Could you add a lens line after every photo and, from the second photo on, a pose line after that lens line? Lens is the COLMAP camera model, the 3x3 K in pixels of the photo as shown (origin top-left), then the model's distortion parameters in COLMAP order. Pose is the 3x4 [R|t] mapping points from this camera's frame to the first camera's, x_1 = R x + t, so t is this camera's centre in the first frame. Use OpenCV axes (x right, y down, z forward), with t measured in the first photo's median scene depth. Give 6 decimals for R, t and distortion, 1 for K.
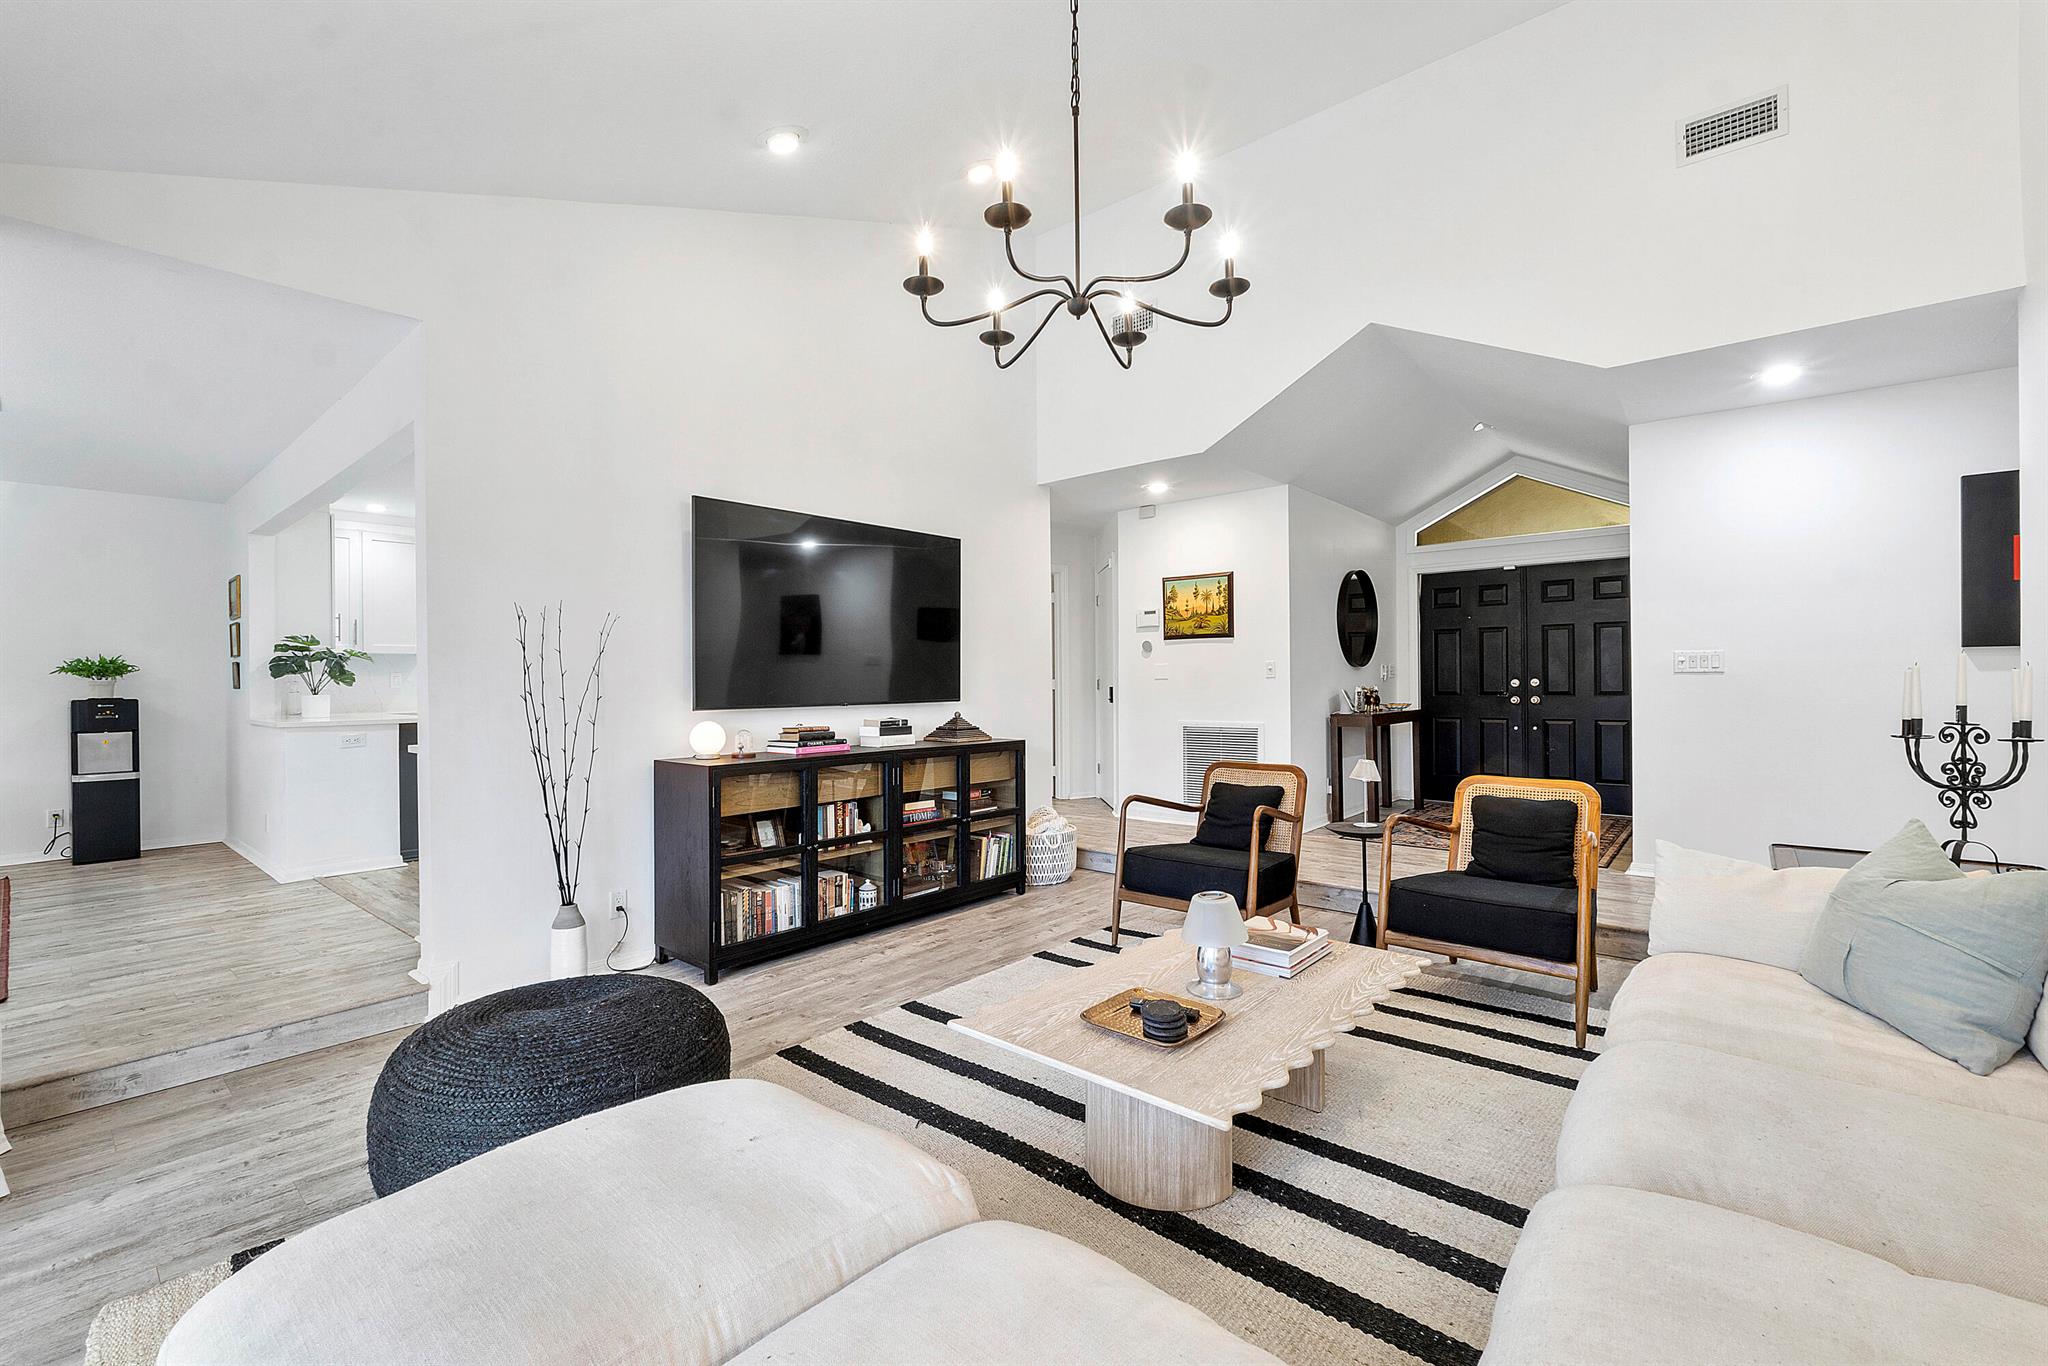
lens RADIAL K [[874.3, 0, 1023.0], [0, 874.3, 673.9], [0, 0, 1]] dist [-0.000563, 0.000106]
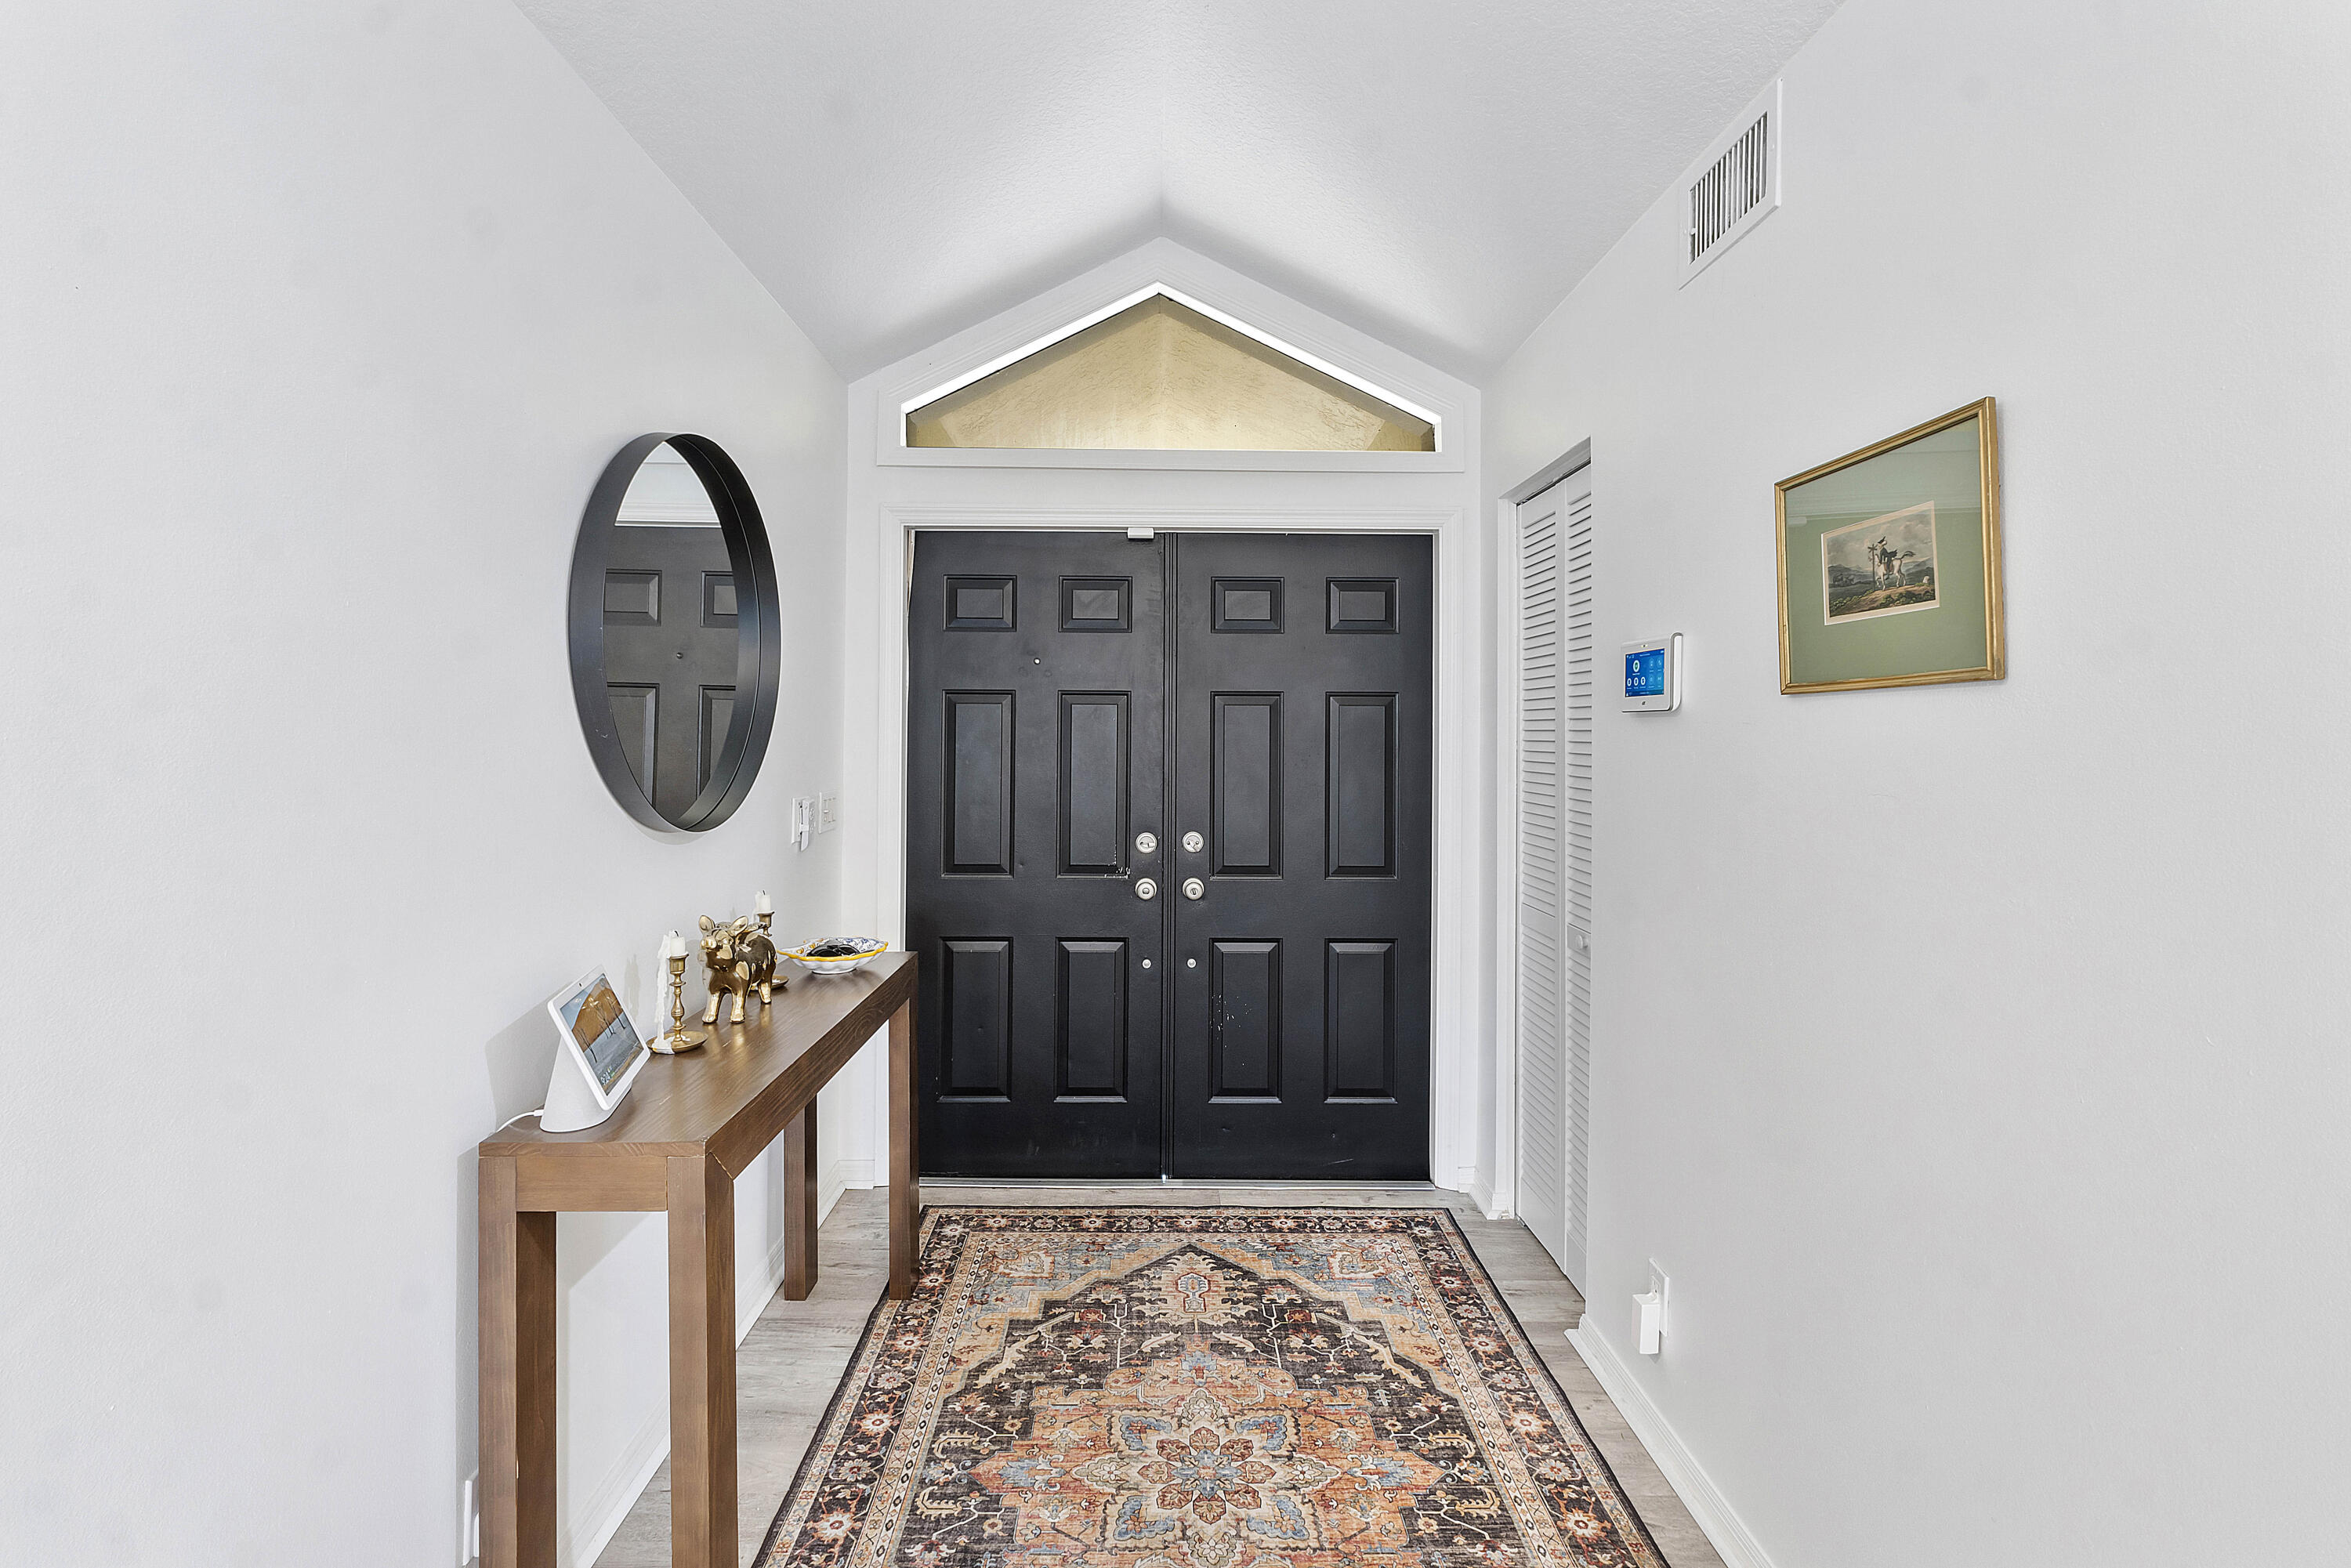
lens RADIAL K [[1003.7, 0, 1161.2], [0, 1003.7, 717.8], [0, 0, 1]] dist [-0.000563, 0.000106]
pose [[0.750756, 0.027216, 0.660019, 0.285438], [-0.015484, 0.999601, -0.023605, -0.033155], [-0.660399, 0.007502, 0.750878, 0.677831]]
